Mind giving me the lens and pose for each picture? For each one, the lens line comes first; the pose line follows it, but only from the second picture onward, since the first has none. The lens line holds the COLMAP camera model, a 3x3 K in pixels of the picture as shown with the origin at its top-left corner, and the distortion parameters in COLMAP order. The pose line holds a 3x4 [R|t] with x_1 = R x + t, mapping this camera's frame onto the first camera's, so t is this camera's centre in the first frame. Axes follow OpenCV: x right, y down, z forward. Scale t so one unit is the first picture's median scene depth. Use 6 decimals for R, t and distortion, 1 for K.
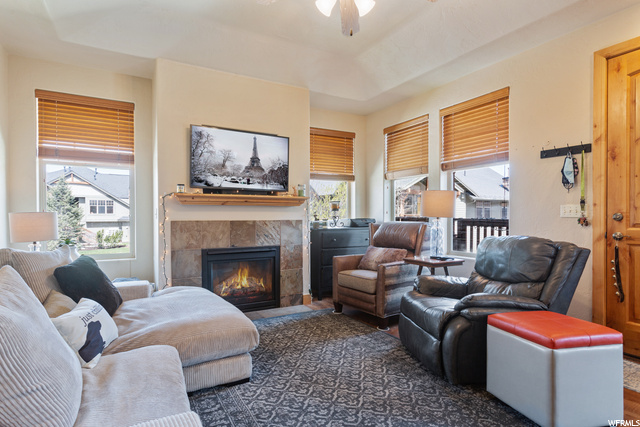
lens RADIAL K [[349.9, 0, 320.0], [0, 349.9, 213.5], [0, 0, 1]] dist [-0.000290, 0.000087]
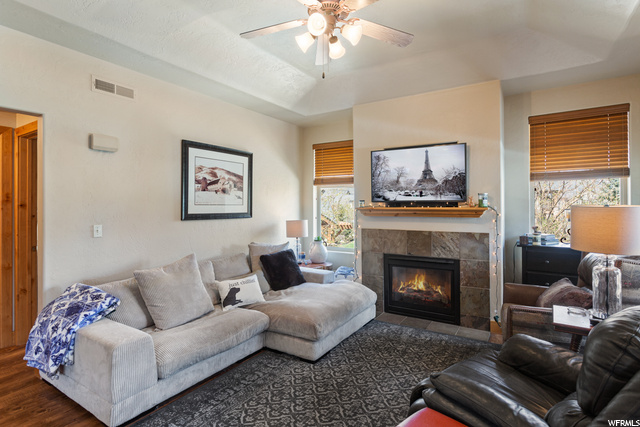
lens RADIAL K [[325.1, 0, 317.9], [0, 325.1, 202.7], [0, 0, 1]] dist [-0.000244, -0.000025]
pose [[0.460354, -0.011696, -0.887658, 0.519528], [0.007926, 0.999928, -0.009064, -0.059318], [0.887700, -0.002863, 0.460413, 0.280705]]
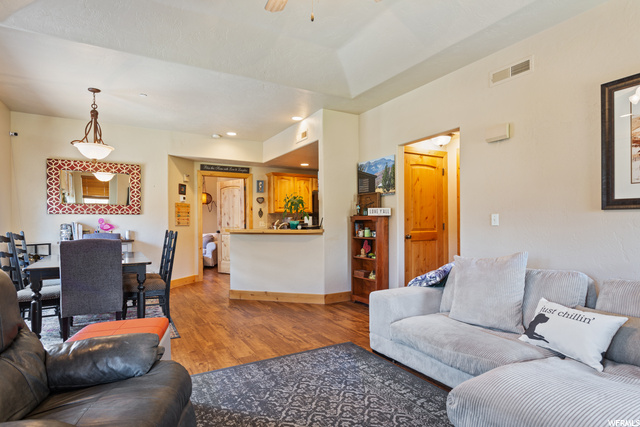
lens RADIAL K [[347.1, 0, 322.7], [0, 347.1, 223.5], [0, 0, 1]] dist [0.001328, 0.000391]
pose [[-0.999915, 0.005420, -0.011819, 0.040014], [0.005435, 0.999984, -0.001239, 0.003525], [0.011812, -0.001304, -0.999929, 1.005306]]
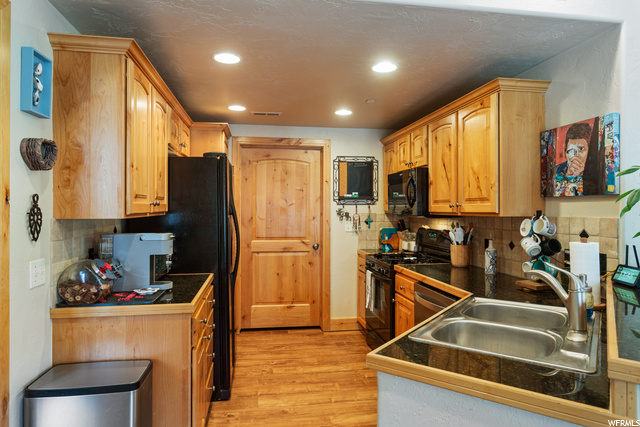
lens RADIAL K [[408.0, 0, 318.3], [0, 408.0, 201.6], [0, 0, 1]] dist [-0.004946, 0.000685]
pose [[-0.360067, -0.017977, -0.932753, 0.653286], [0.001652, 0.999800, -0.019907, -0.065951], [0.932925, -0.008709, -0.359965, -0.440001]]
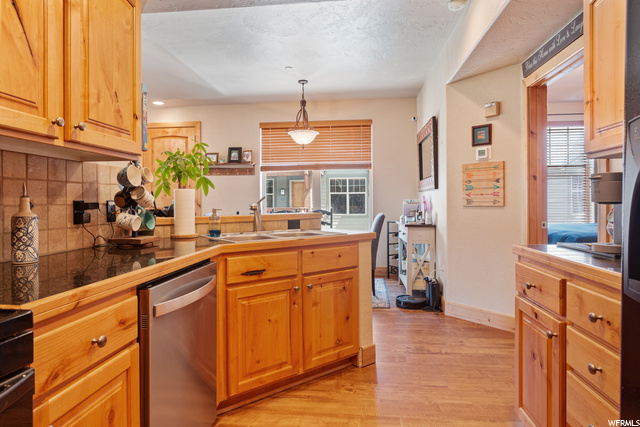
lens RADIAL K [[387.1, 0, 319.6], [0, 387.1, 201.4], [0, 0, 1]] dist [-0.000231, -0.000169]
pose [[0.591434, -0.000481, 0.806354, -0.291614], [0.002073, 0.999997, -0.000925, -0.004983], [-0.806351, 0.002219, 0.591433, -0.854384]]
